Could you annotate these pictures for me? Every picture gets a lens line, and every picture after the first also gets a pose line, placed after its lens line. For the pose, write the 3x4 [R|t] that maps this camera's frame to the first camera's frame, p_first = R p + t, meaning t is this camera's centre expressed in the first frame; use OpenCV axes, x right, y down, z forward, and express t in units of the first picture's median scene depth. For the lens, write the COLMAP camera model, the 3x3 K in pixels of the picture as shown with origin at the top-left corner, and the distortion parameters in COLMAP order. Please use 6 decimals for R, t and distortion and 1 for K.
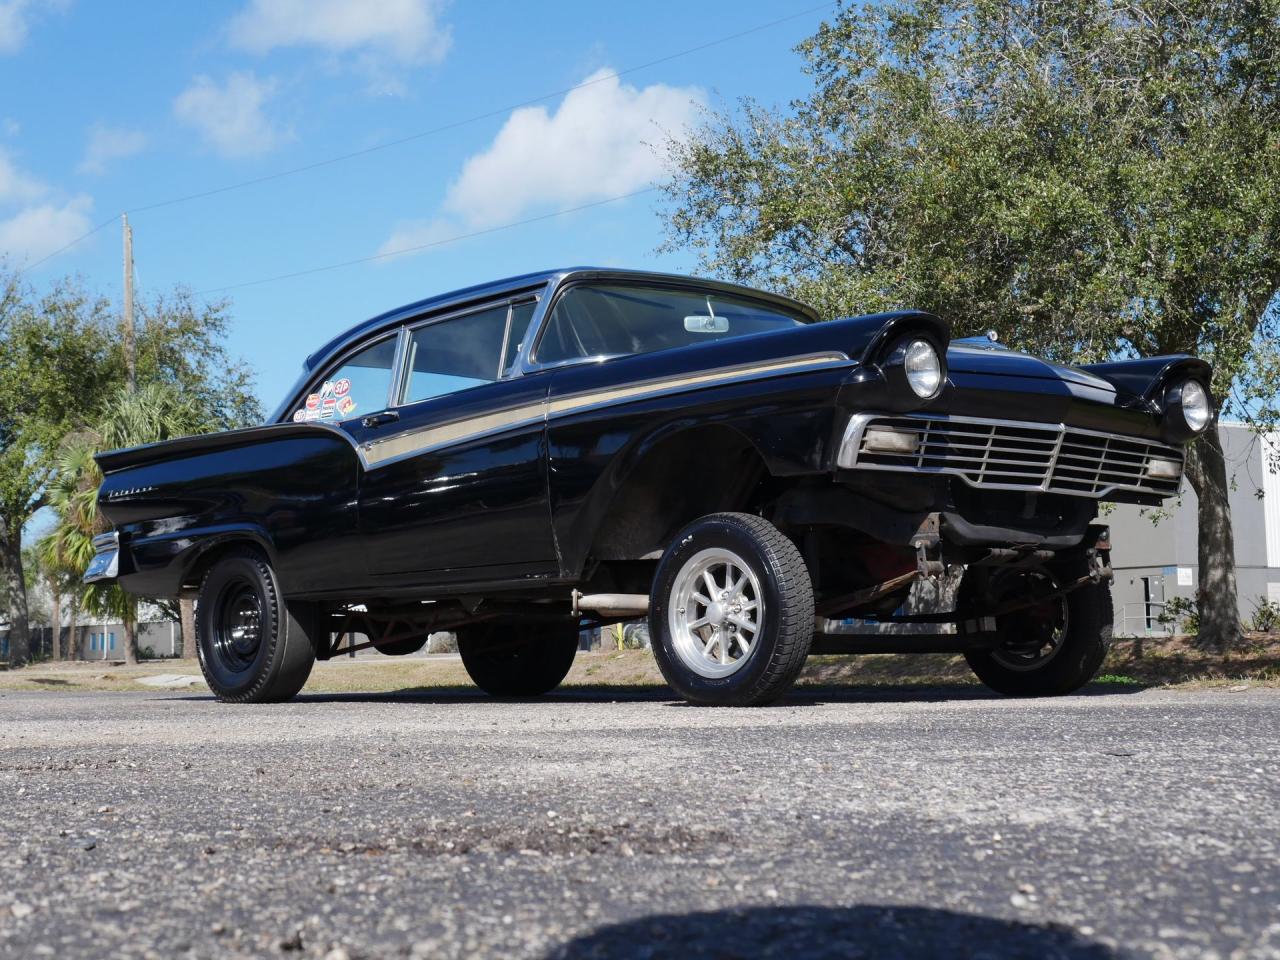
lens RADIAL K [[1985.3, 0, 666.6], [0, 1985.3, 484.4], [0, 0, 1]] dist [-0.003548, -0.089365]
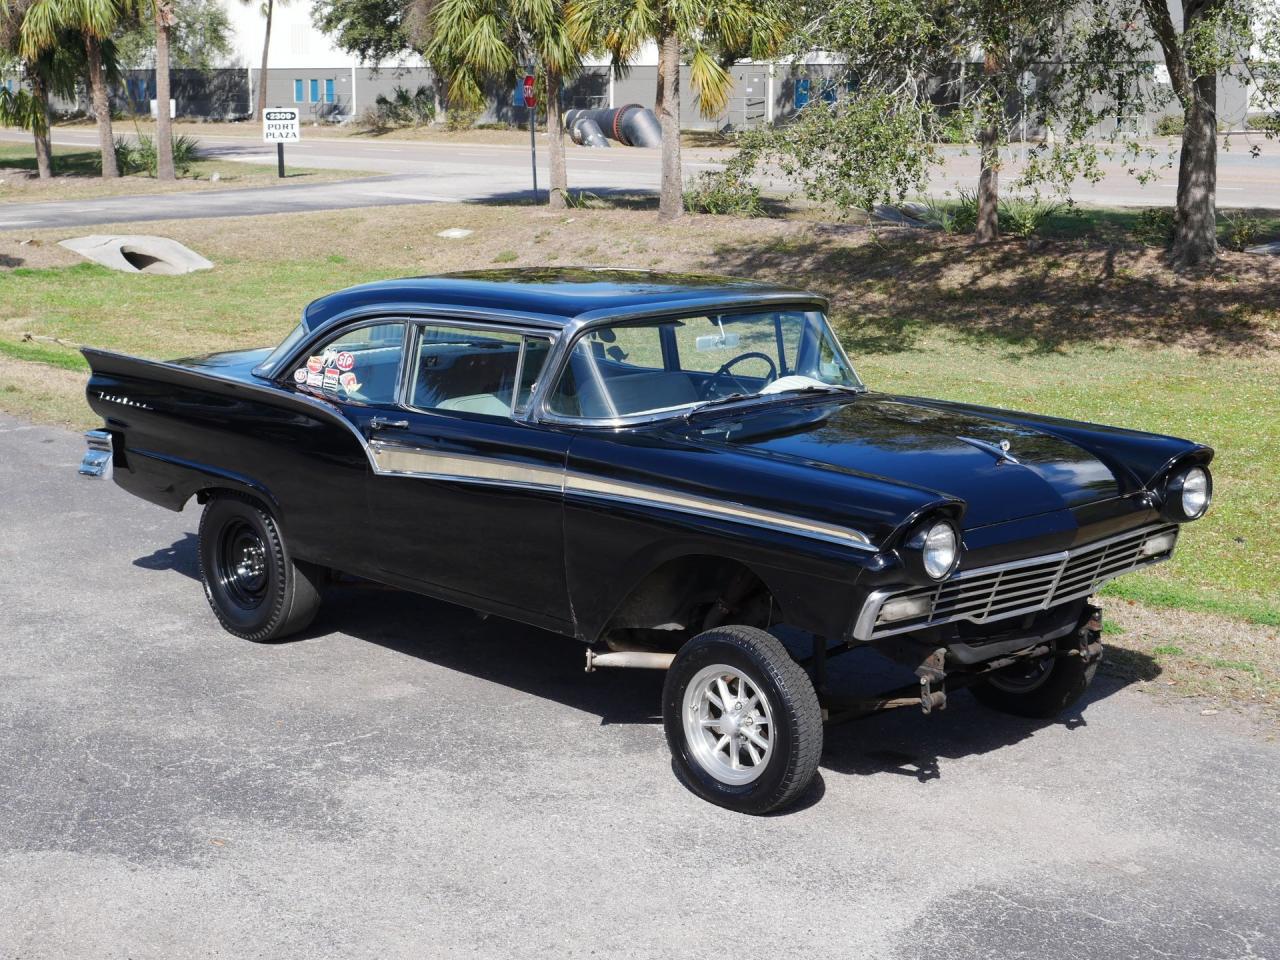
lens RADIAL K [[2097.9, 0, 679.3], [0, 2097.9, 477.1], [0, 0, 1]] dist [-0.007373, 0.026196]
pose [[0.999147, 0.015266, 0.038368, -0.035307], [-0.025140, 0.961996, 0.271904, -0.277580], [-0.032759, -0.272637, 0.961559, -0.029993]]
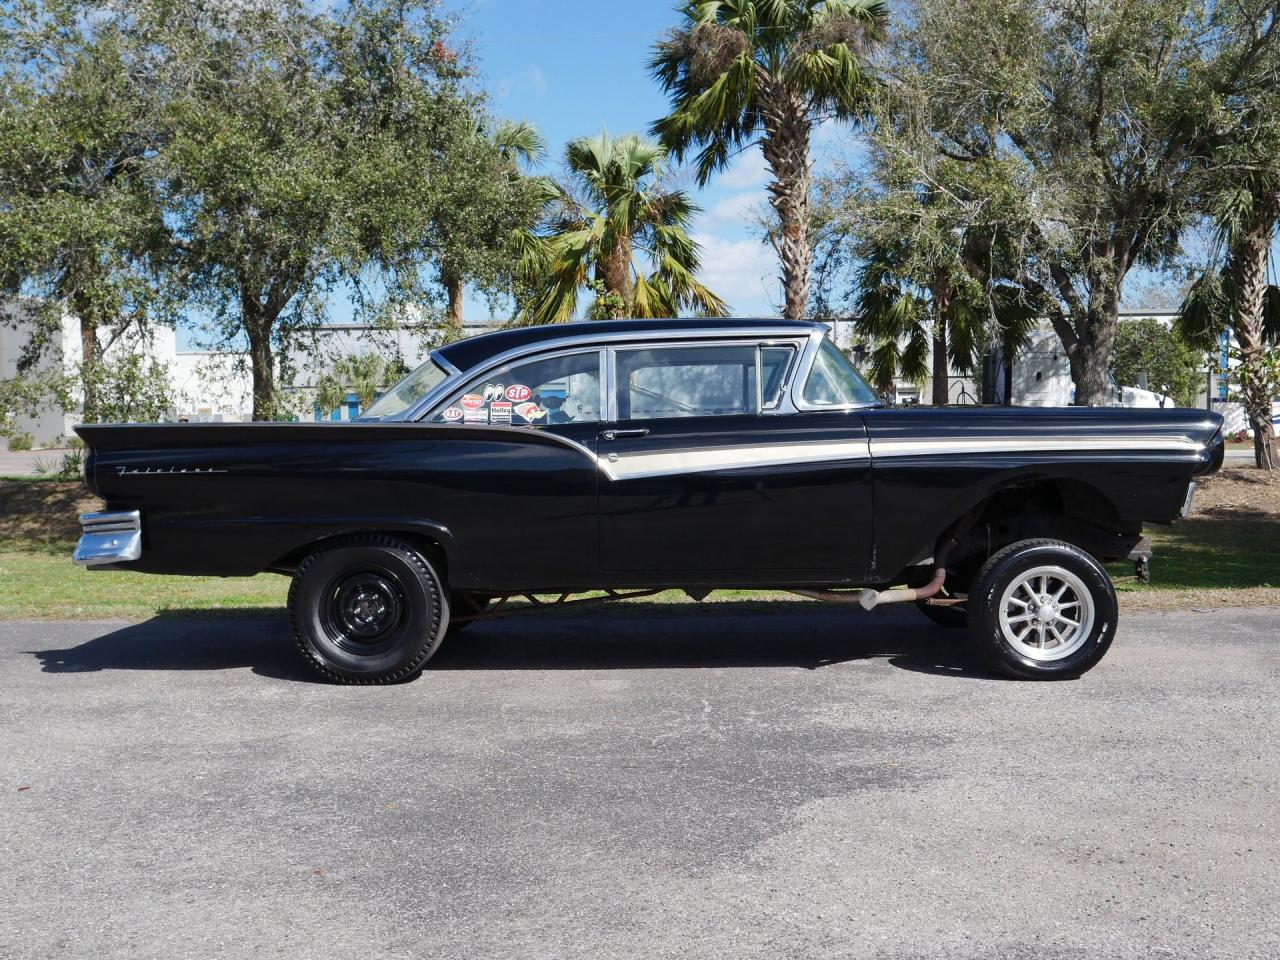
lens RADIAL K [[1294.6, 0, 662.9], [0, 1294.6, 477.5], [0, 0, 1]] dist [0.008837, -0.020314]
pose [[0.693581, -0.016738, 0.720184, -0.609322], [-0.062306, 0.994590, 0.083120, -0.065509], [-0.717679, -0.102522, 0.688786, 0.442418]]
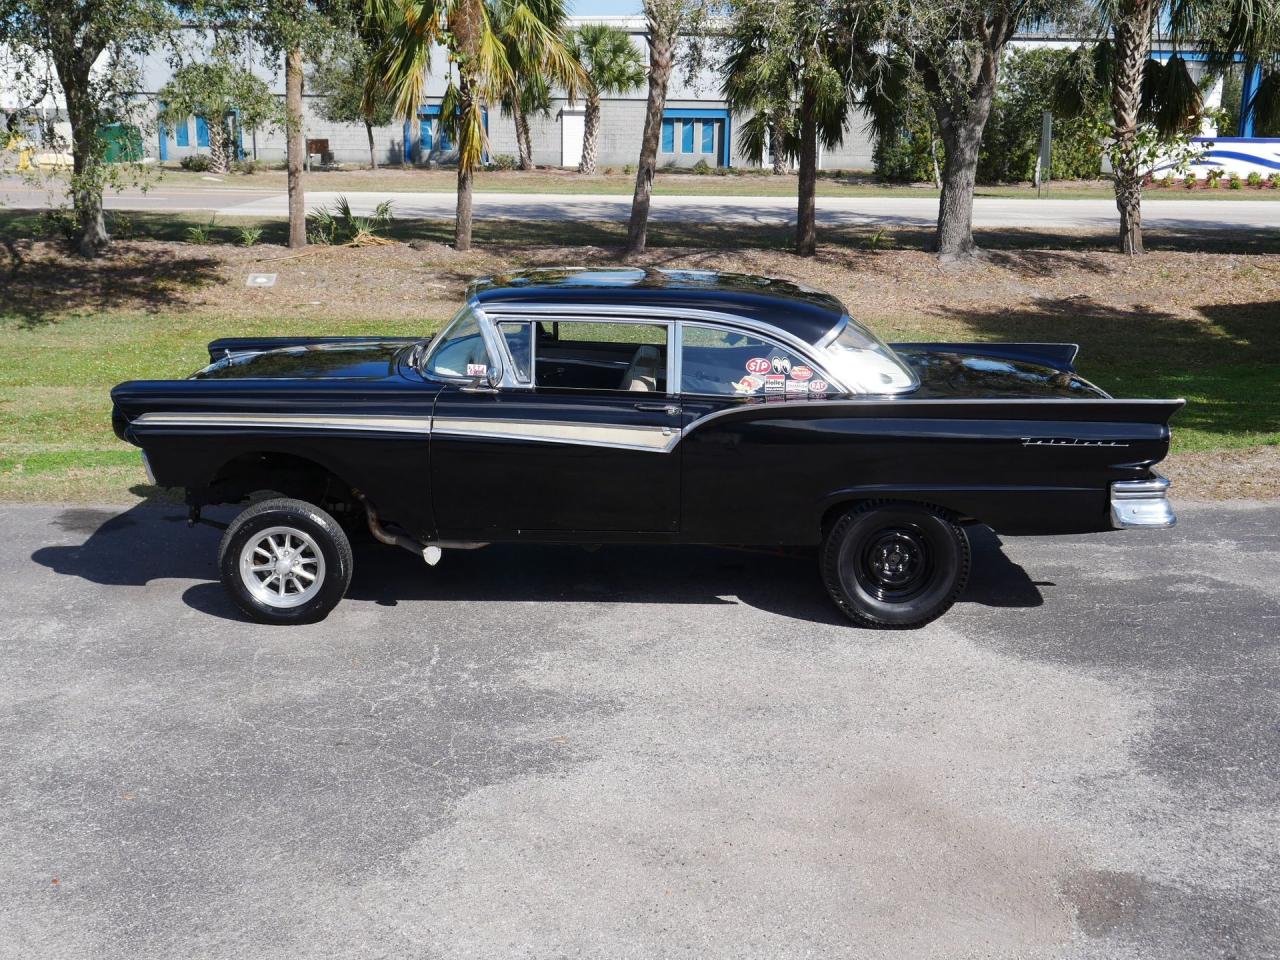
lens RADIAL K [[1373.5, 0, 660.1], [0, 1373.5, 484.8], [0, 0, 1]] dist [0.004675, -0.005429]
pose [[0.640875, -0.167212, 0.749213, -0.623992], [-0.092623, 0.952014, 0.291704, -0.230775], [-0.762037, -0.256340, 0.594634, 0.319683]]
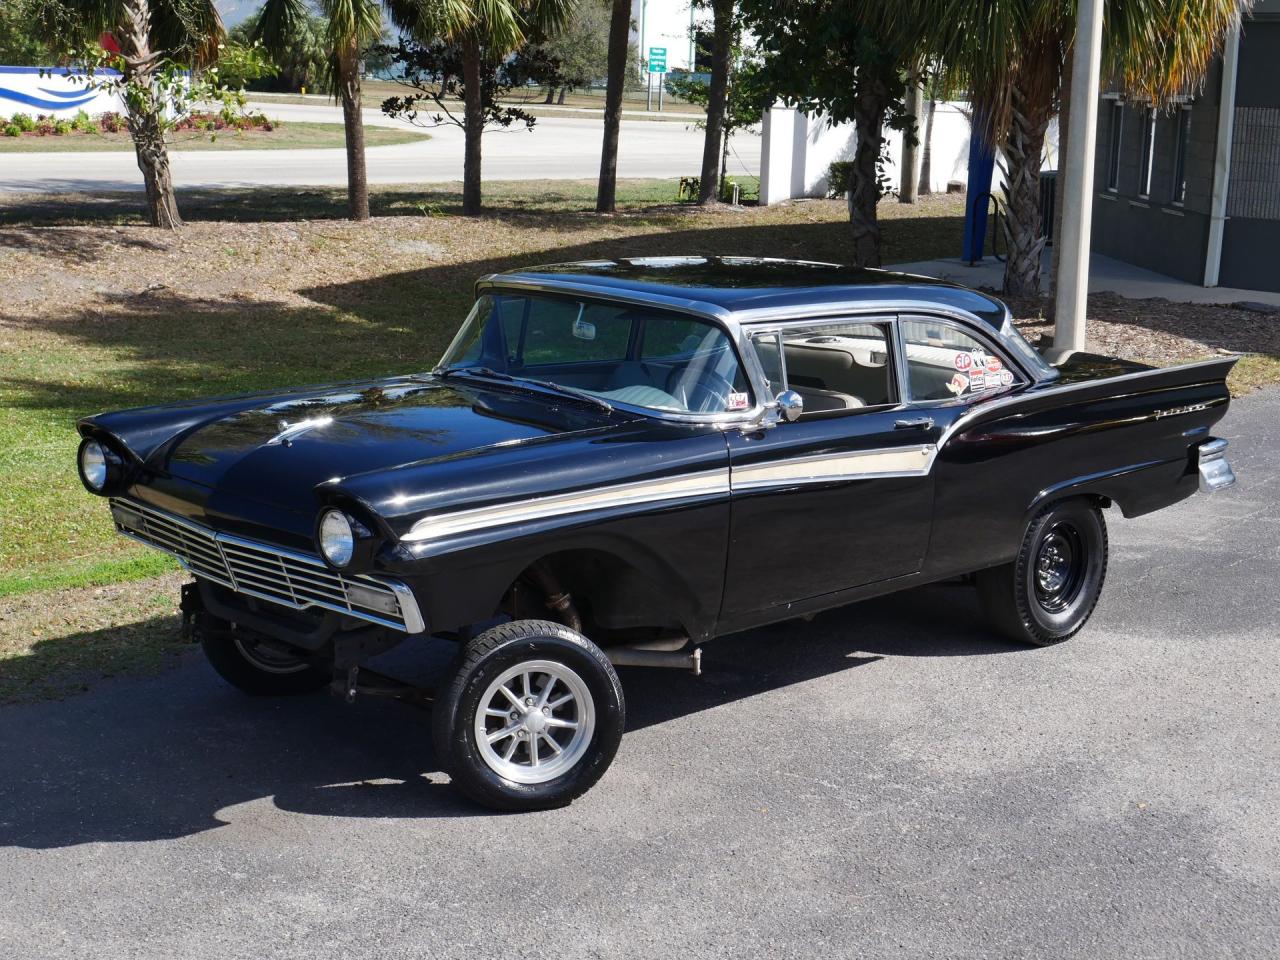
lens RADIAL K [[1985.3, 0, 666.6], [0, 1985.3, 484.4], [0, 0, 1]] dist [-0.003548, -0.089365]
pose [[-0.108508, -0.181272, 0.977428, -0.926309], [-0.118070, 0.978624, 0.168386, -0.157687], [-0.987059, -0.097134, -0.127592, 1.024387]]
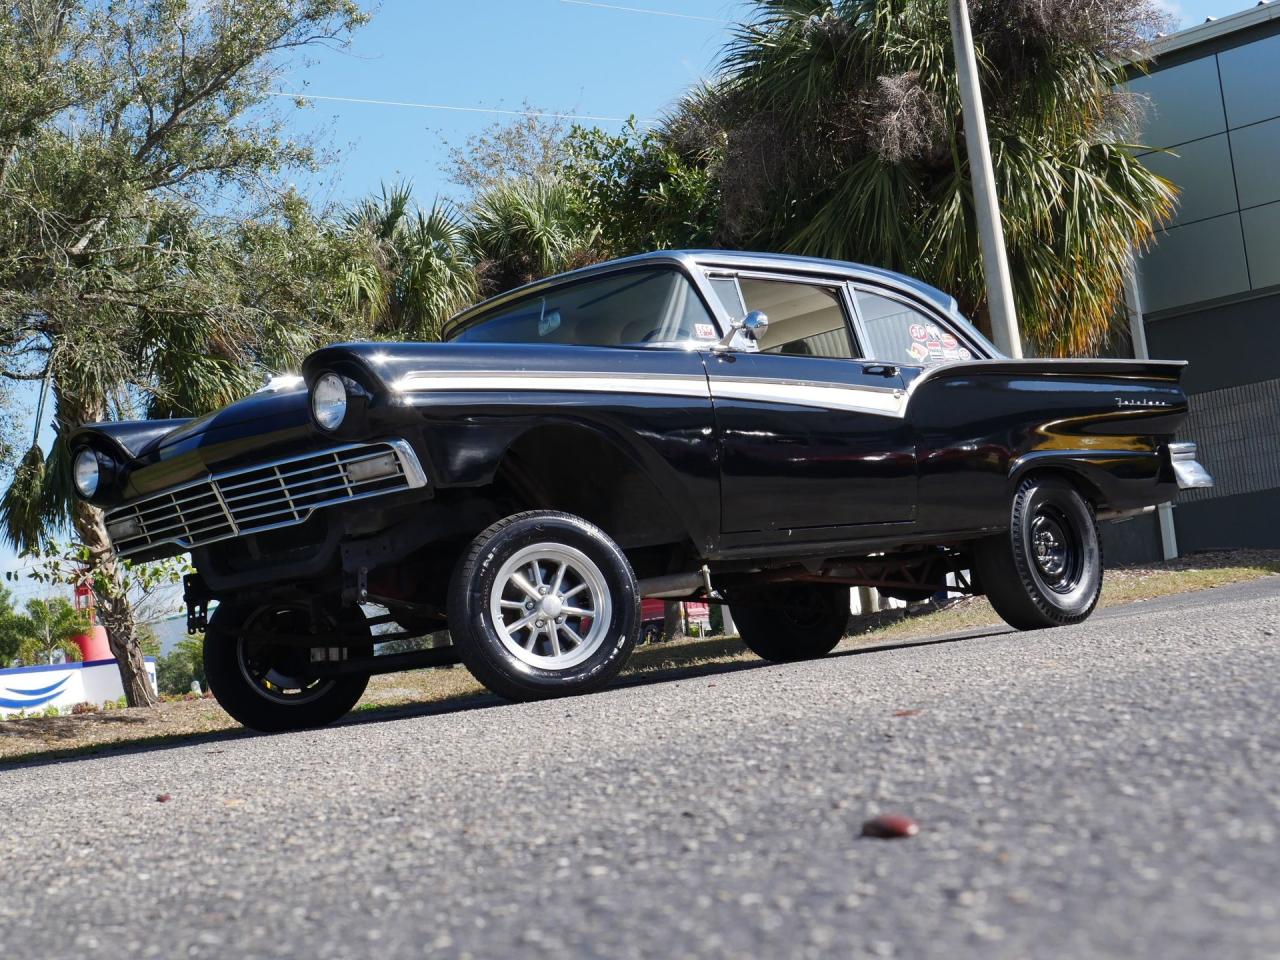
lens RADIAL K [[1985.3, 0, 666.6], [0, 1985.3, 484.4], [0, 0, 1]] dist [-0.003548, -0.089365]
pose [[-0.125953, 0.118372, 0.984949, -0.944952], [0.038550, 0.992690, -0.114372, 0.114723], [-0.991287, 0.023564, -0.129596, 1.021141]]
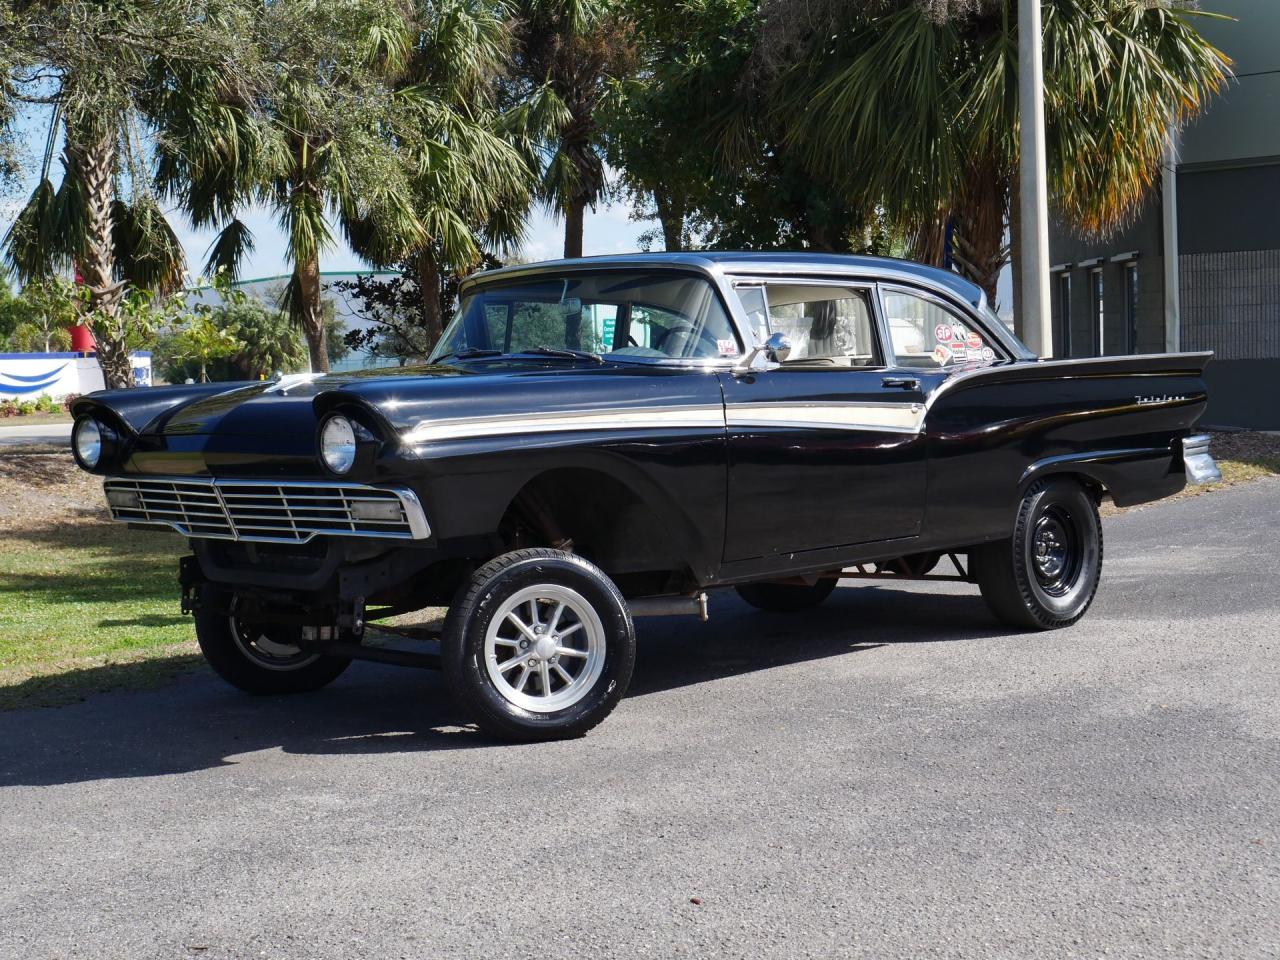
lens RADIAL K [[1985.3, 0, 666.6], [0, 1985.3, 484.4], [0, 0, 1]] dist [-0.003548, -0.089365]
pose [[-0.131260, -0.035950, 0.990696, -0.940843], [-0.056727, 0.997977, 0.028699, -0.016552], [-0.989724, -0.052432, -0.133034, 1.025954]]
